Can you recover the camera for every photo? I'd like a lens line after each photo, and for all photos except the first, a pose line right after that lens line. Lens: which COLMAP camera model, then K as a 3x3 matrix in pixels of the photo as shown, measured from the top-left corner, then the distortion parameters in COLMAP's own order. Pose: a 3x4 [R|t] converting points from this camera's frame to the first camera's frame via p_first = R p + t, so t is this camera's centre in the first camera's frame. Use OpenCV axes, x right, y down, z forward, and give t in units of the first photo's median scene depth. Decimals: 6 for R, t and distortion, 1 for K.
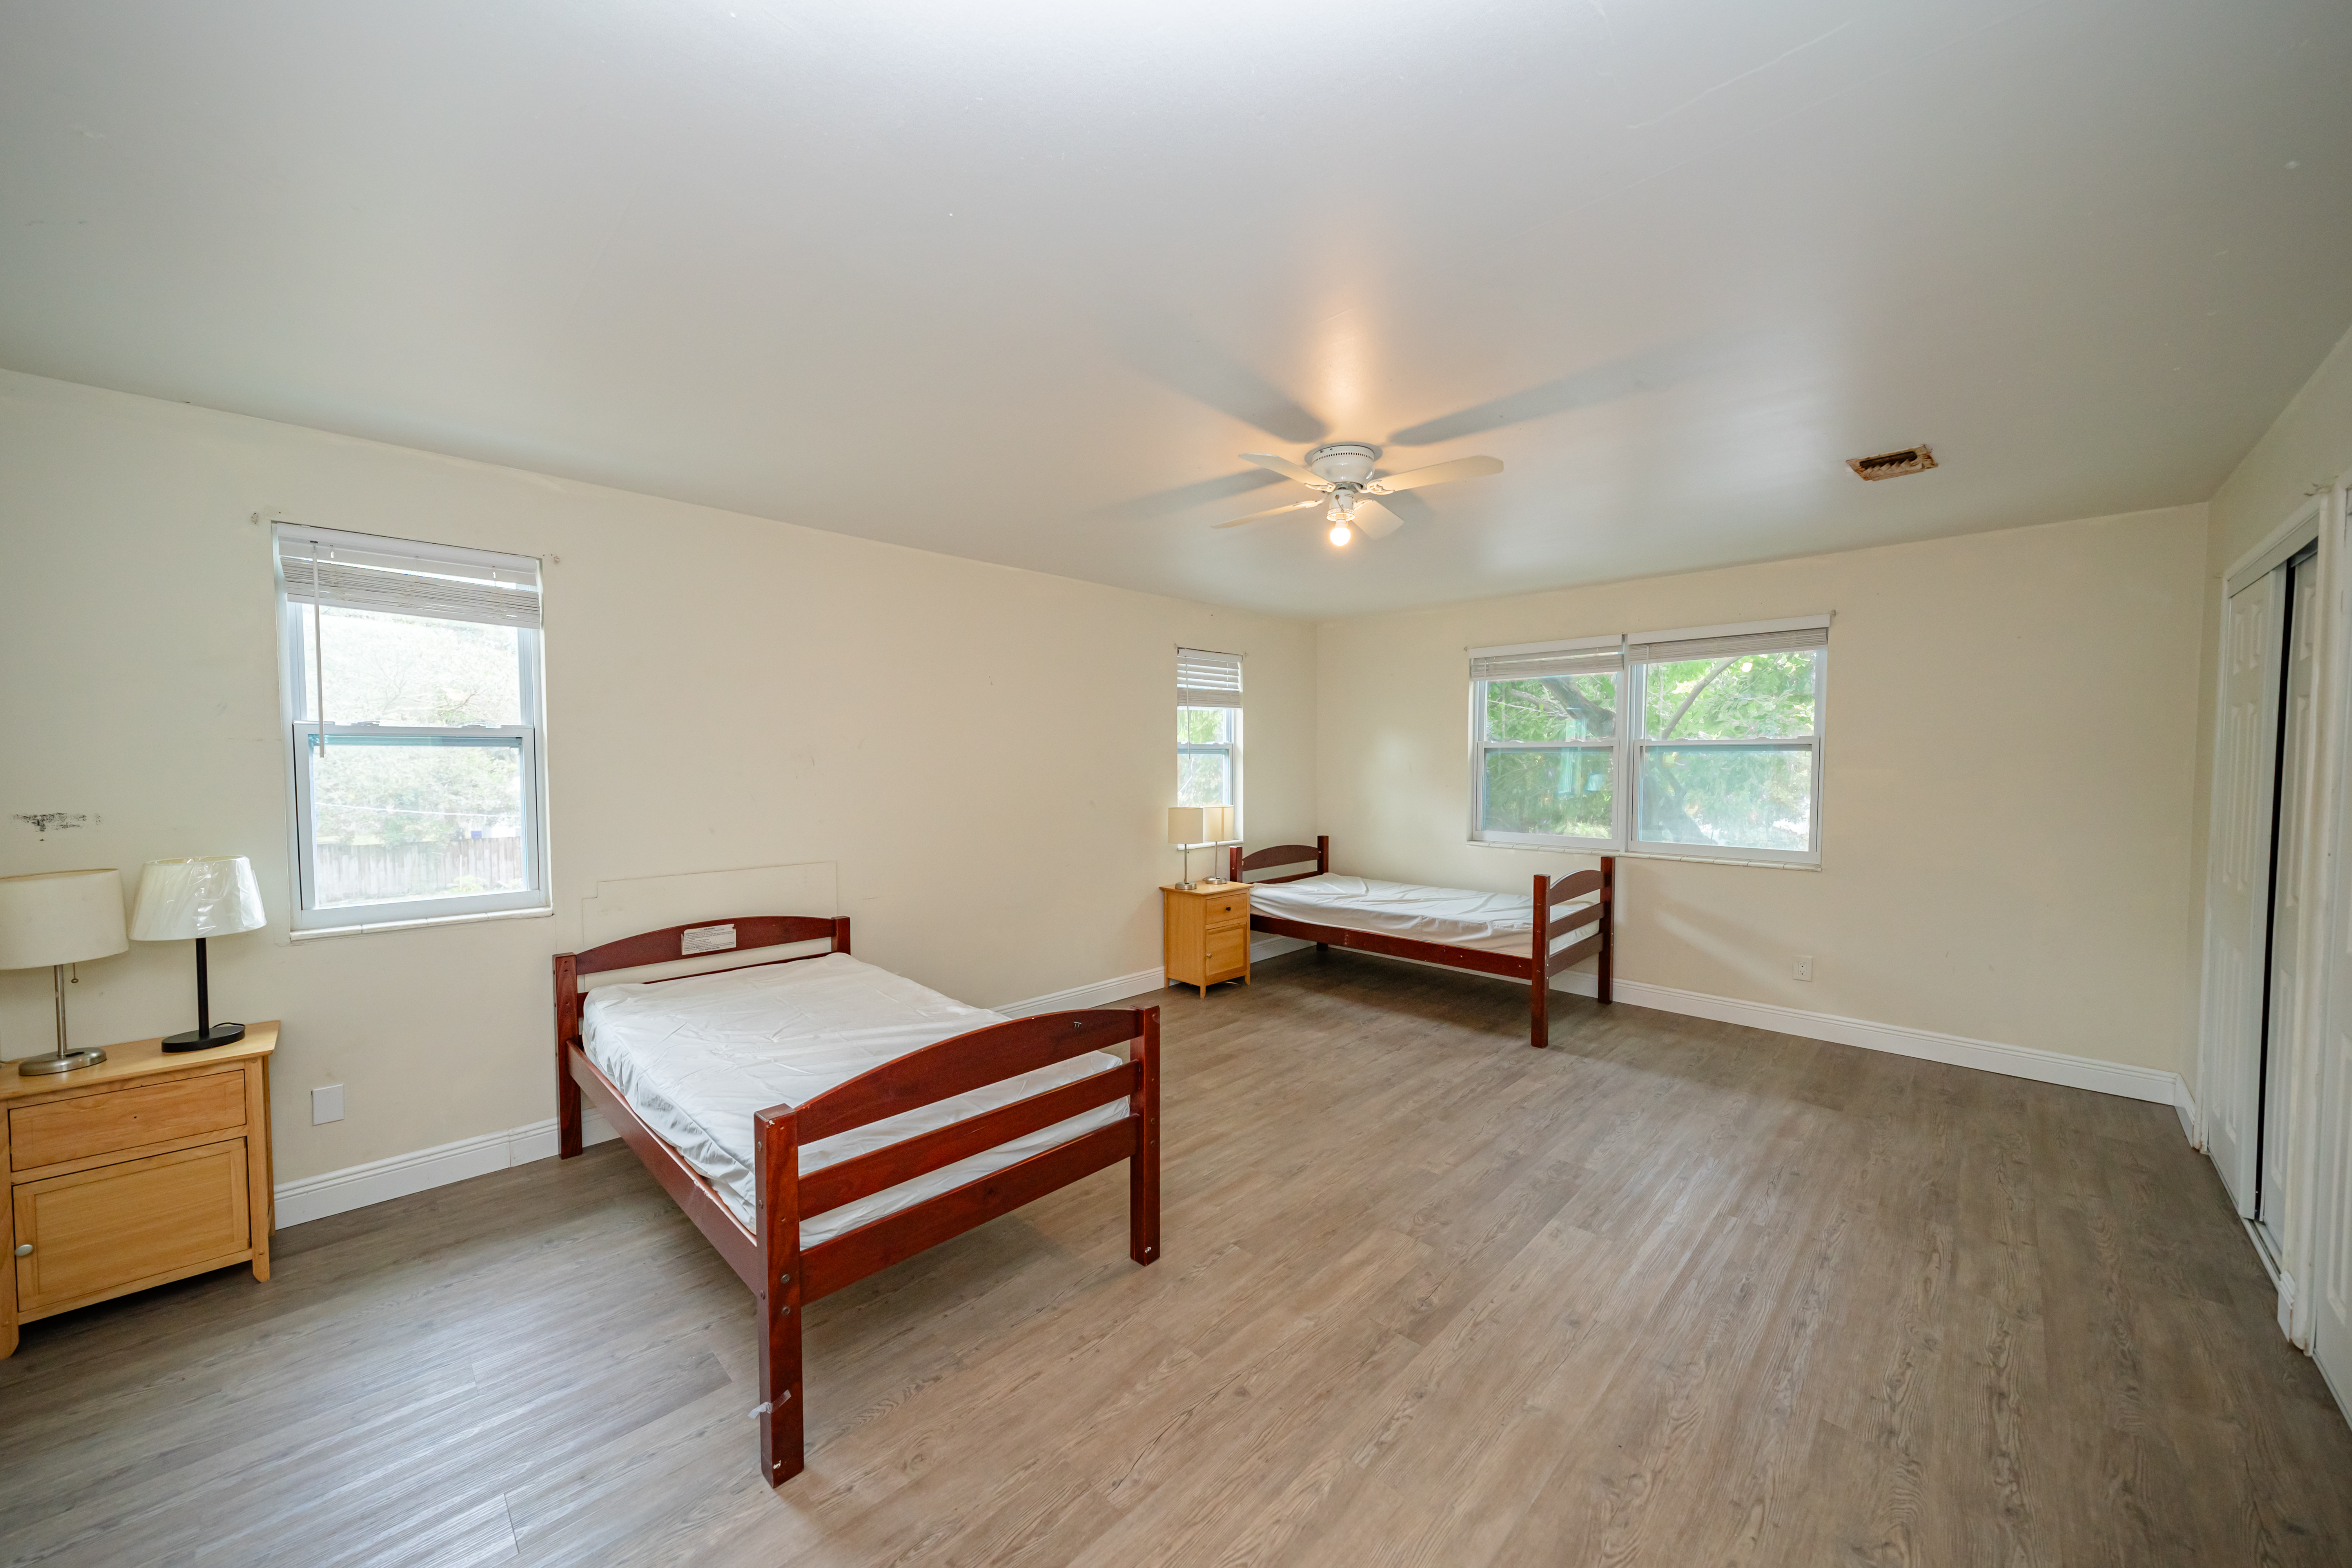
lens RADIAL K [[831.8, 0, 1169.8], [0, 831.8, 794.3], [0, 0, 1]] dist [0.002193, 0.000059]
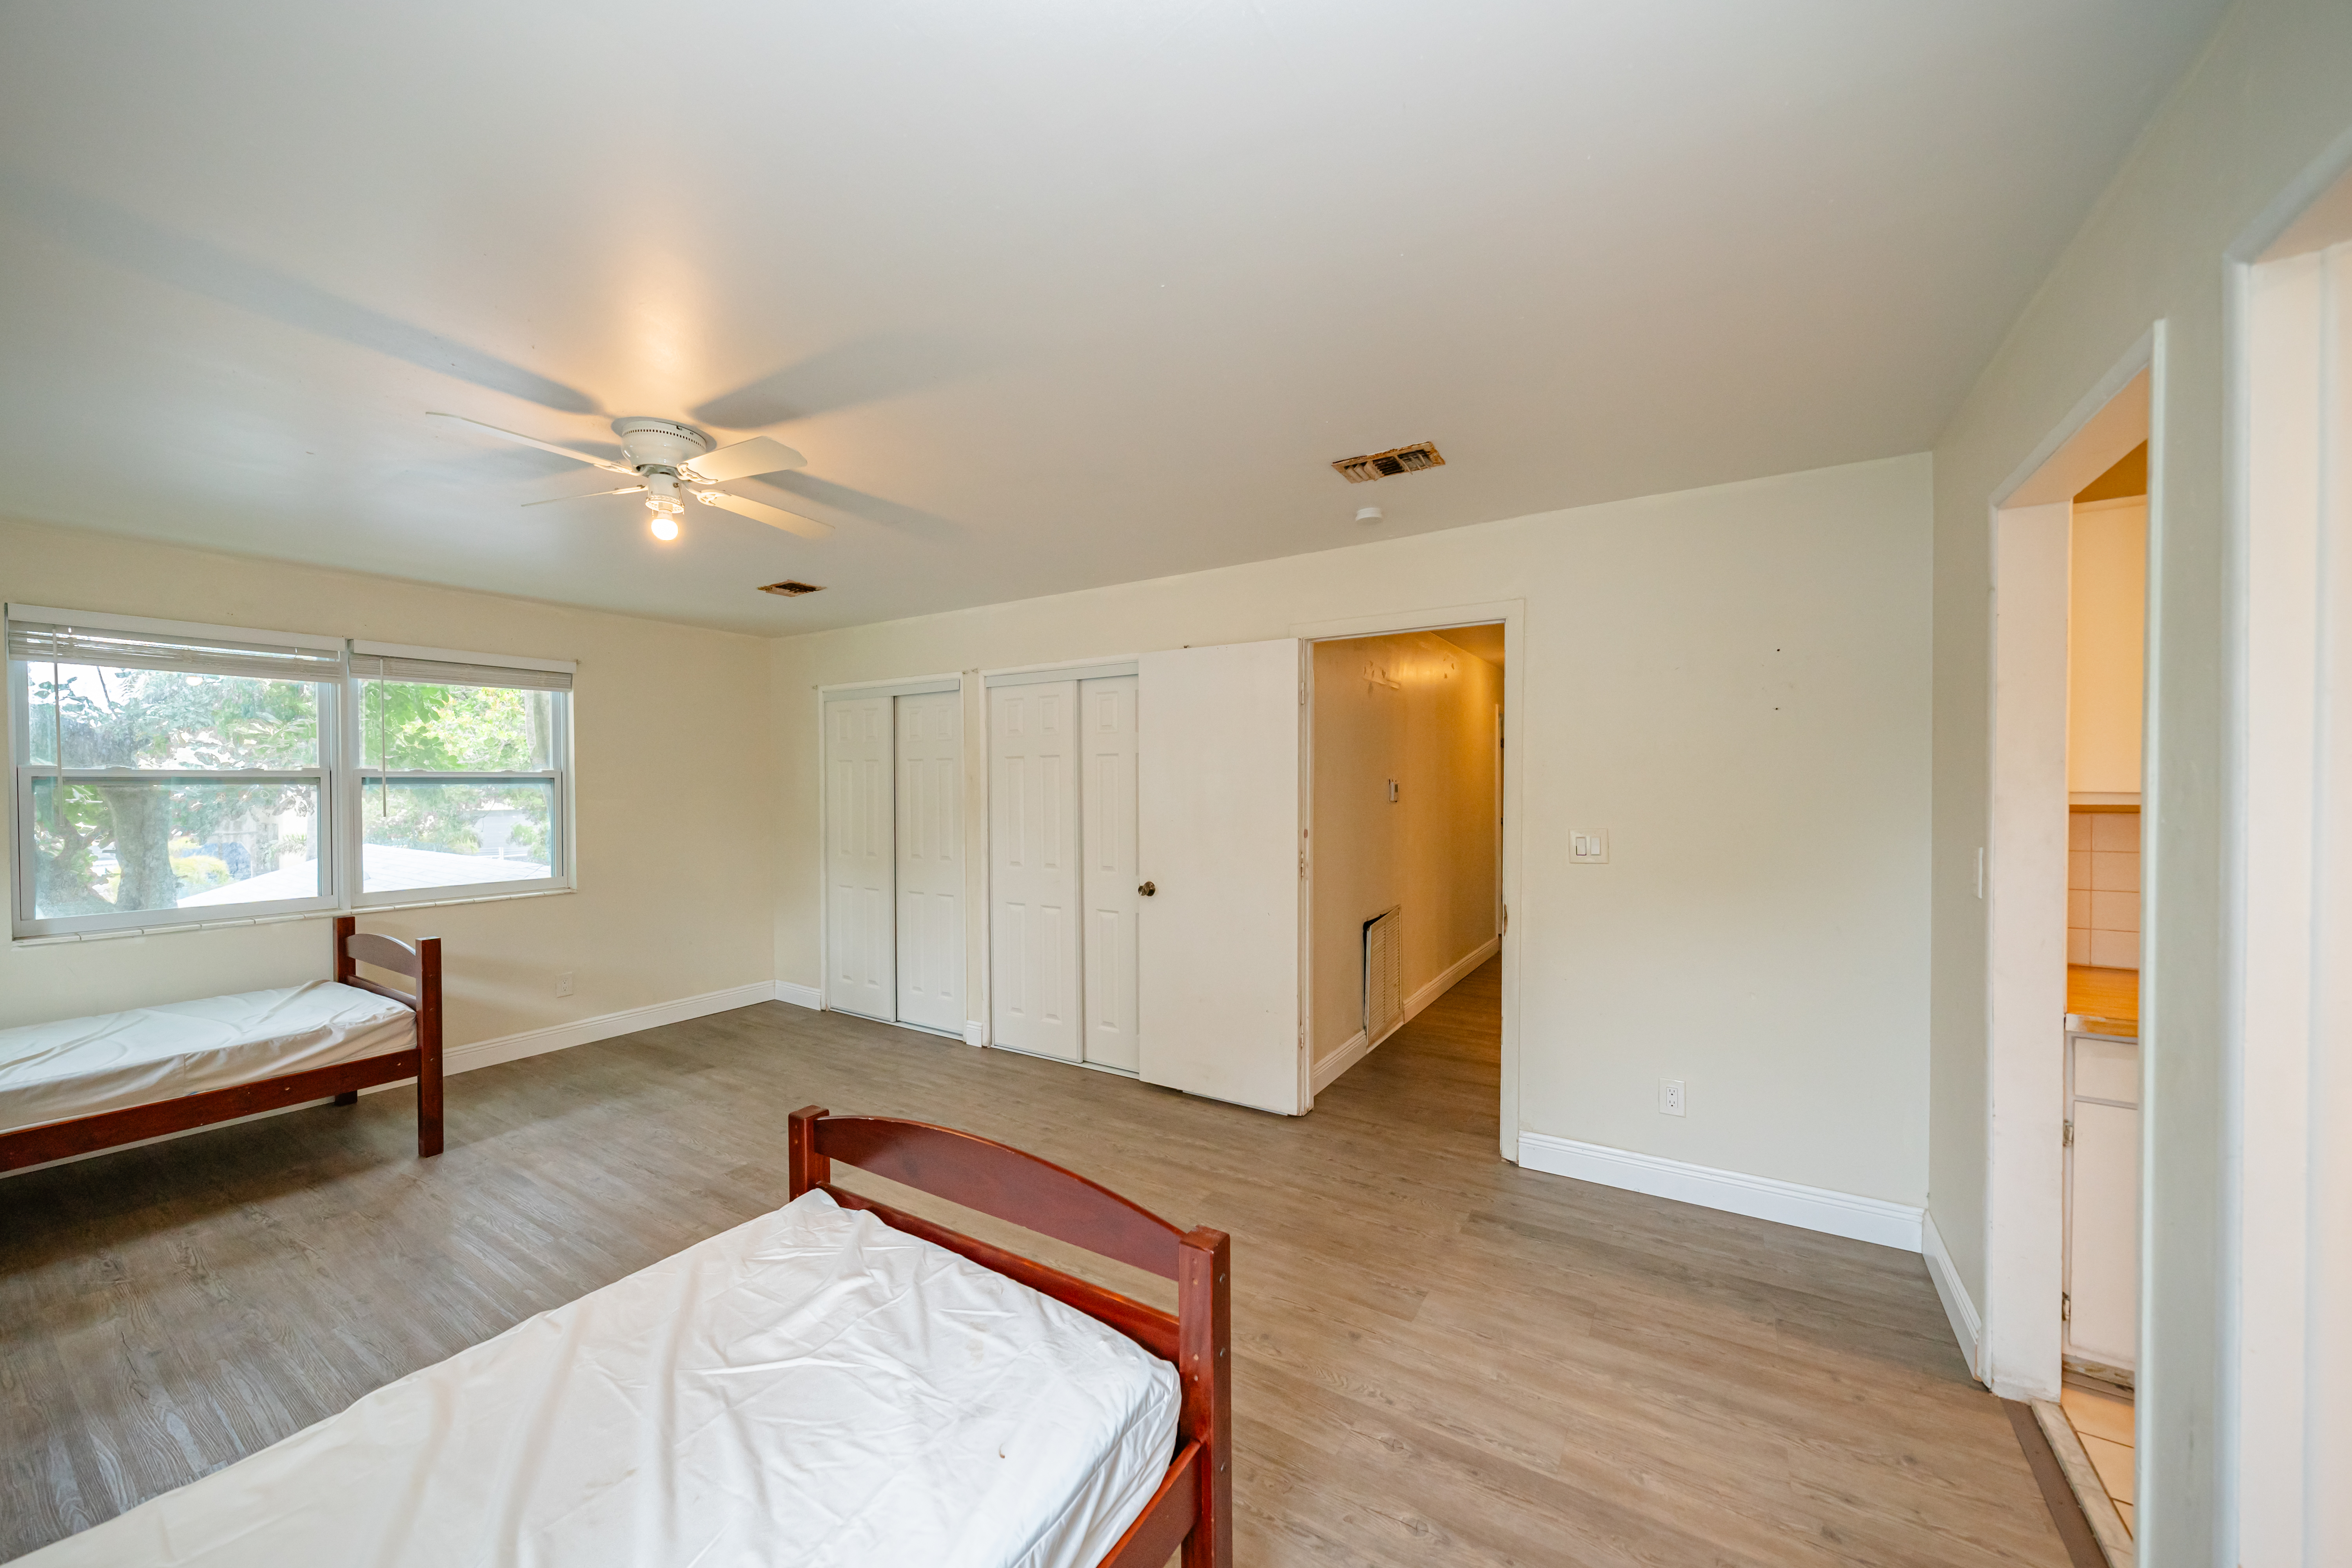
lens RADIAL K [[846.5, 0, 1165.9], [0, 846.5, 793.6], [0, 0, 1]] dist [0.002664, 0.000089]
pose [[-0.203831, -0.011174, 0.978942, -0.507874], [0.043152, 0.998861, 0.020386, -0.029339], [-0.978055, 0.046399, -0.203117, 0.475404]]
